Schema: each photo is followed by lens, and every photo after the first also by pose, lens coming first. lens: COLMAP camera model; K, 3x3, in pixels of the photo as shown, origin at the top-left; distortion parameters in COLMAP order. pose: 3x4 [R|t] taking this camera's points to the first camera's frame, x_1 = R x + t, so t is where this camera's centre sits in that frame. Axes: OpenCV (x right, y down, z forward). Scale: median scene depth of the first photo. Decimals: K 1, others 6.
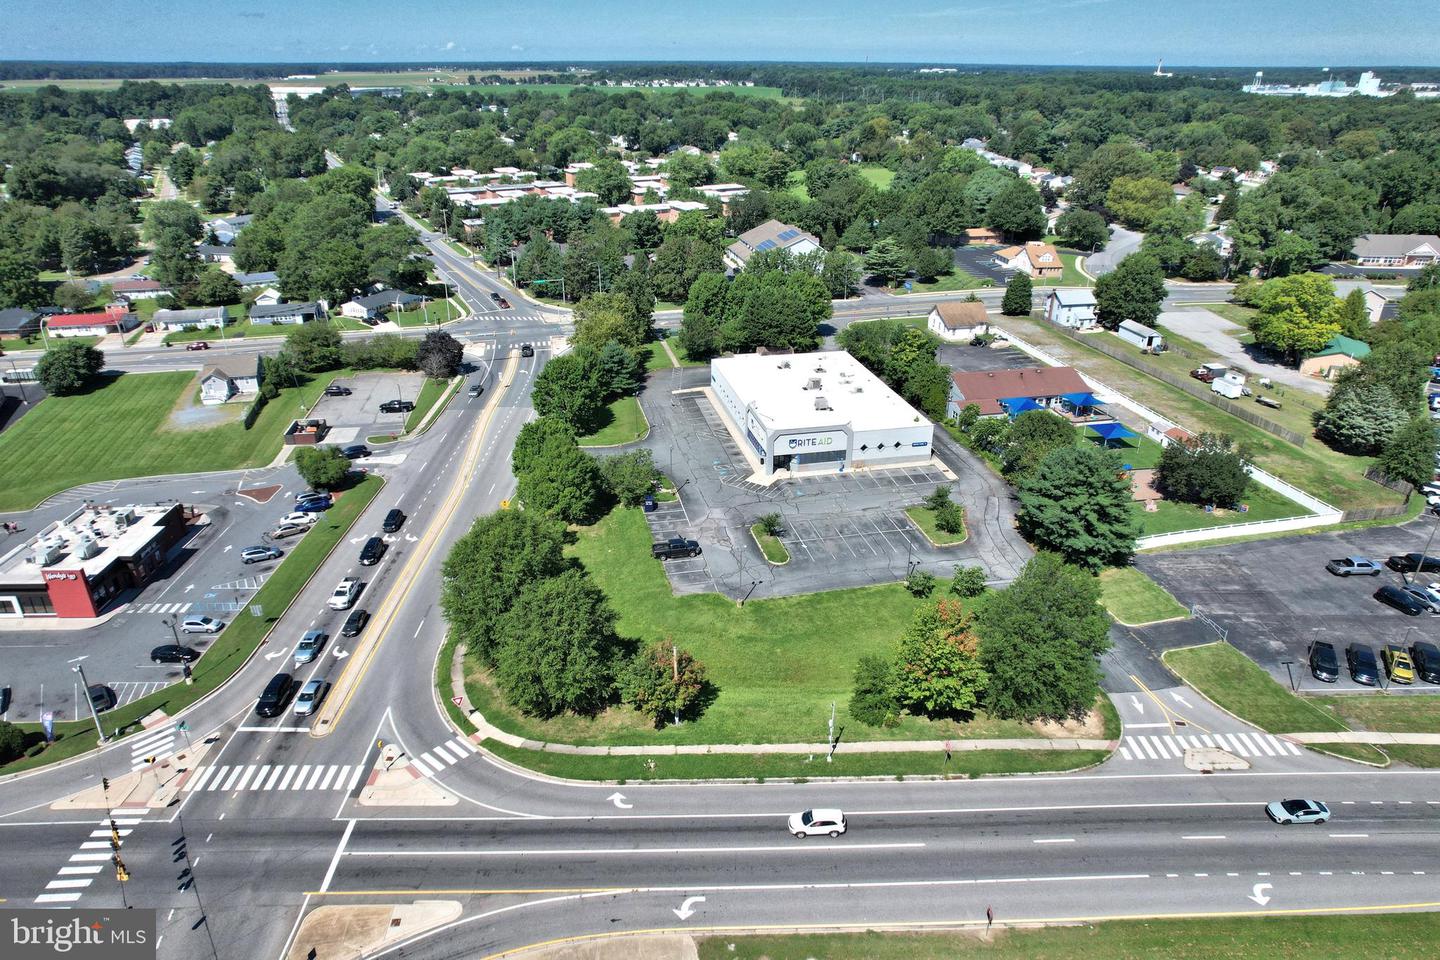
lens RADIAL K [[918.1, 0, 715.0], [0, 918.1, 485.5], [0, 0, 1]] dist [-0.079715, 0.074821]
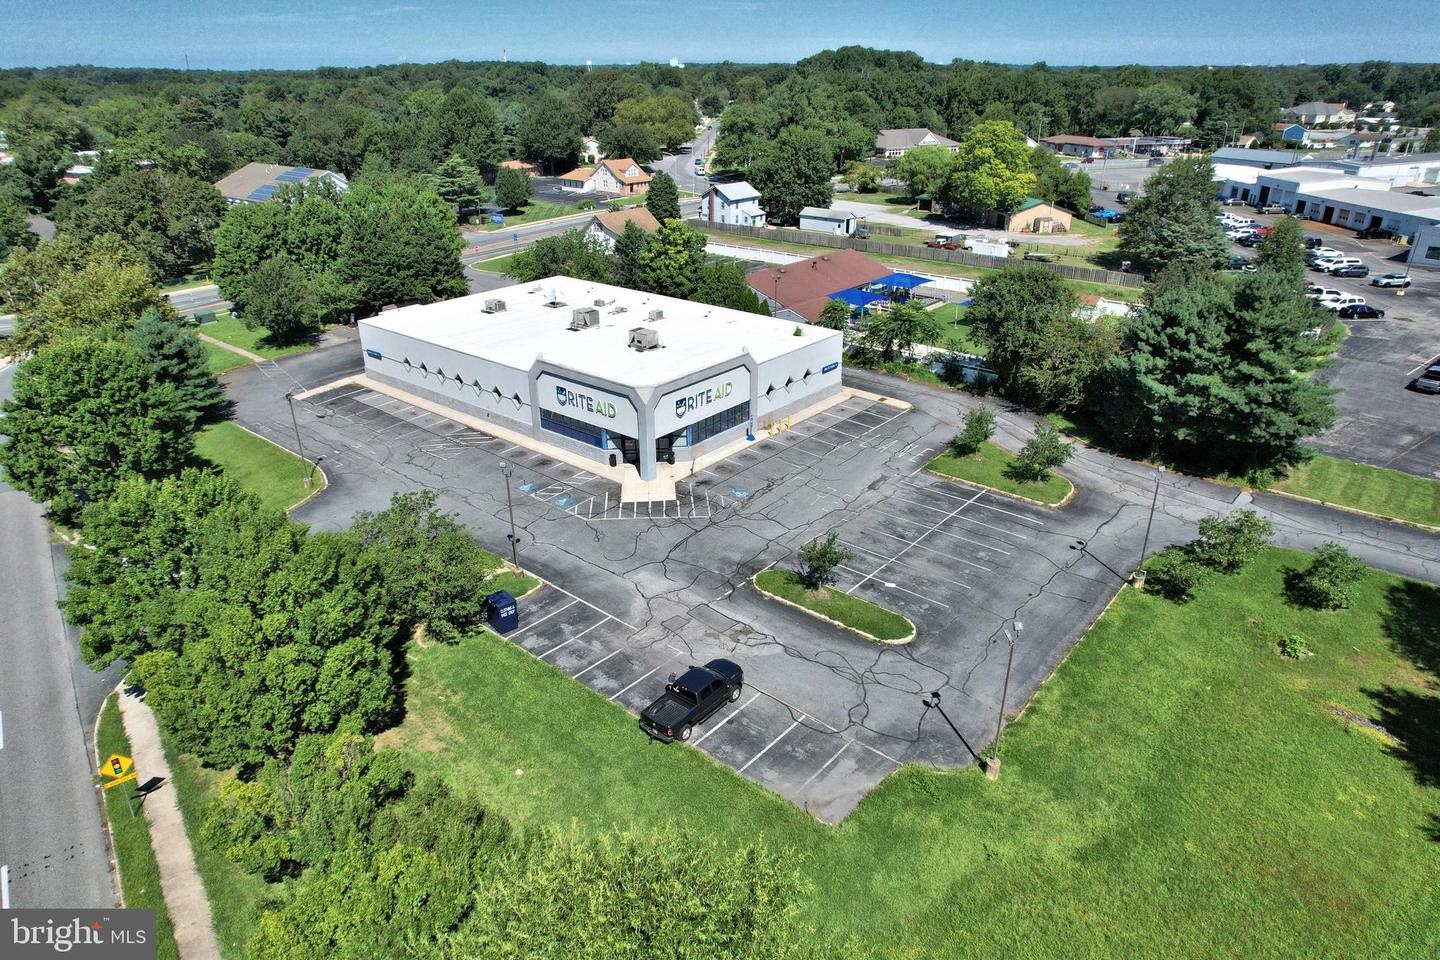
lens RADIAL K [[918.1, 0, 715.0], [0, 918.1, 485.5], [0, 0, 1]] dist [-0.079715, 0.074821]
pose [[0.795326, -0.262586, 0.546356, -0.185848], [0.266264, 0.961033, 0.074287, -0.036025], [-0.544573, 0.086393, 0.834252, 0.554388]]
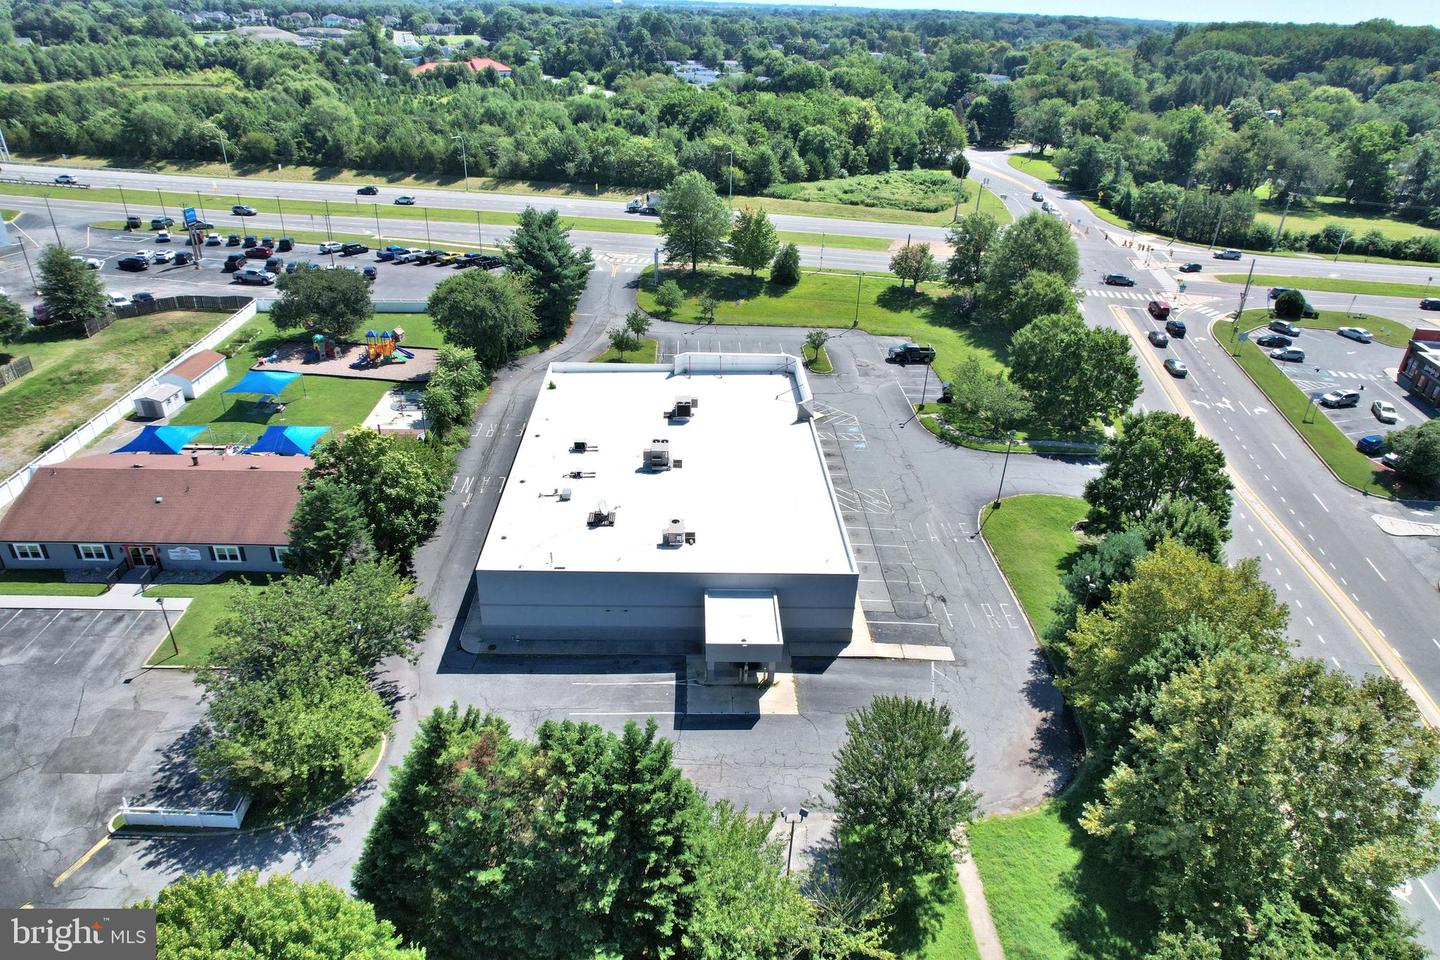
lens RADIAL K [[918.1, 0, 715.0], [0, 918.1, 485.5], [0, 0, 1]] dist [-0.079715, 0.074821]
pose [[-0.981763, -0.118905, 0.148333, 0.003890], [0.048190, 0.599116, 0.799211, -0.560434], [-0.183898, 0.791784, -0.582460, 1.462957]]
